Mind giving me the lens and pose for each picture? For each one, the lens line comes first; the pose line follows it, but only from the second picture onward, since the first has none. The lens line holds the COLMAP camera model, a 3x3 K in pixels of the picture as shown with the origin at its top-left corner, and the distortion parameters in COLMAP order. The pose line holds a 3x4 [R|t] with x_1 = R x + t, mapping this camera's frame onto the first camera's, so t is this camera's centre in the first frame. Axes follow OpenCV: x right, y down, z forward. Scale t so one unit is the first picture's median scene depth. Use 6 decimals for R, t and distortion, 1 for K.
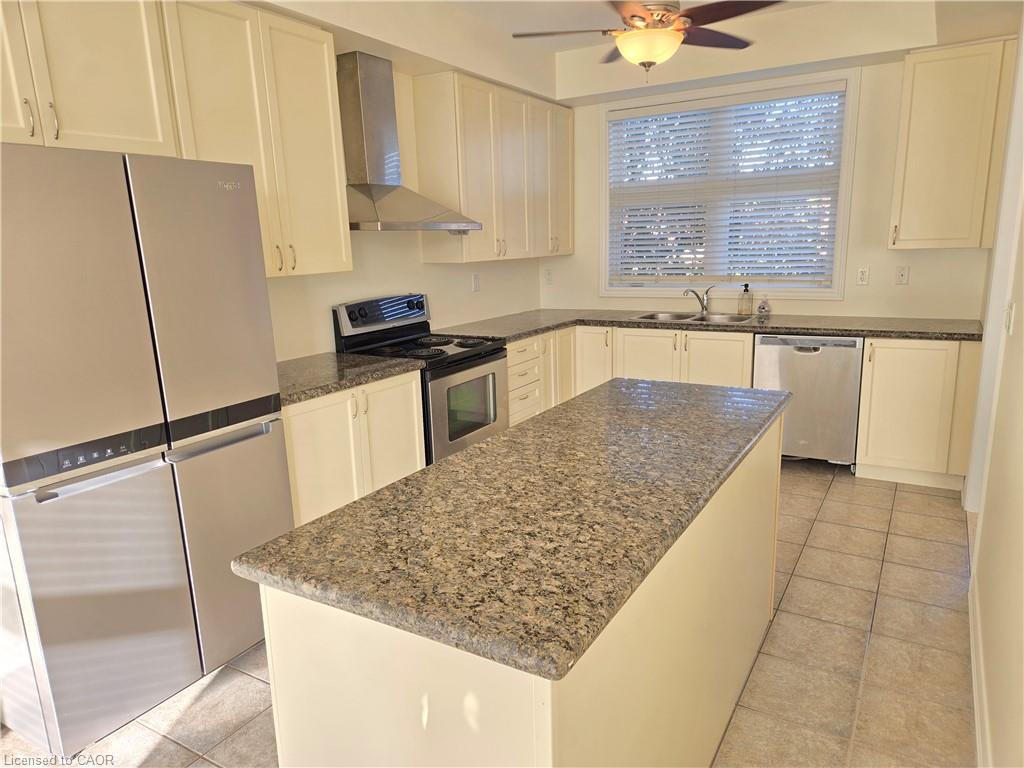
lens RADIAL K [[680.5, 0, 506.3], [0, 680.5, 383.0], [0, 0, 1]] dist [0.074810, -0.066945]
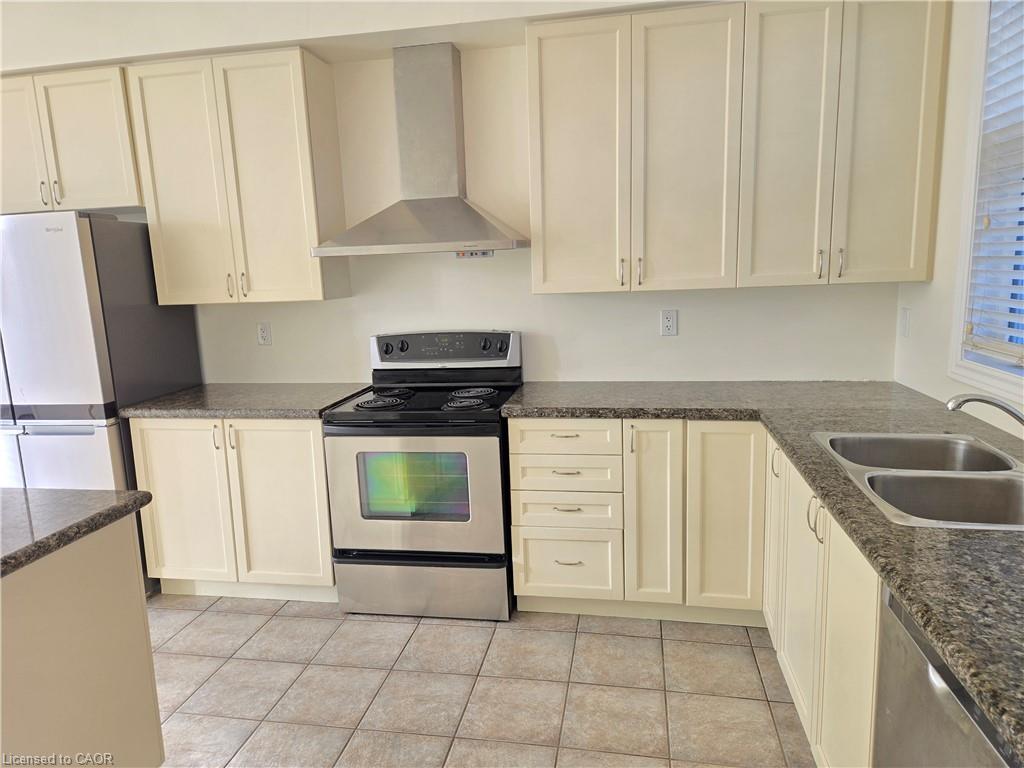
lens RADIAL K [[680.5, 0, 506.3], [0, 680.5, 383.0], [0, 0, 1]] dist [0.074810, -0.066945]
pose [[0.349403, 0.168756, -0.921650, 0.781932], [-0.166705, 0.979149, 0.116085, -0.216378], [0.922023, 0.113084, 0.370251, 0.962549]]
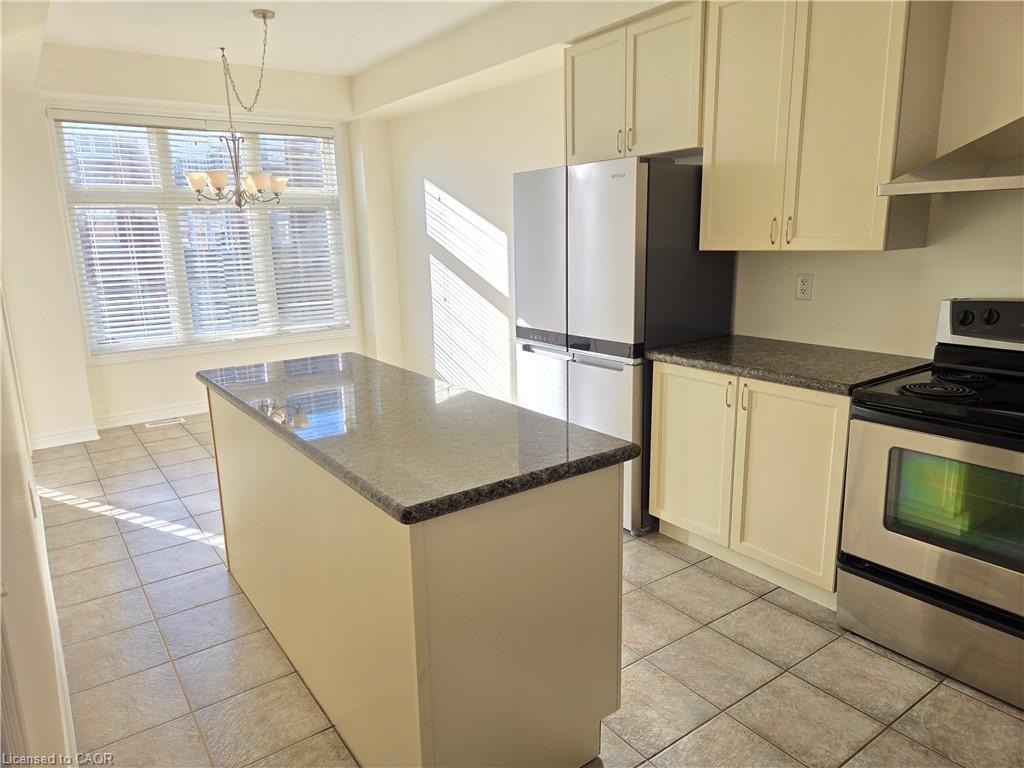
lens RADIAL K [[680.5, 0, 506.3], [0, 680.5, 383.0], [0, 0, 1]] dist [0.074810, -0.066945]
pose [[-0.400091, 0.234089, -0.886076, 0.678576], [-0.156653, 0.935133, 0.317783, -0.217794], [0.902988, 0.265949, -0.337467, 0.989526]]
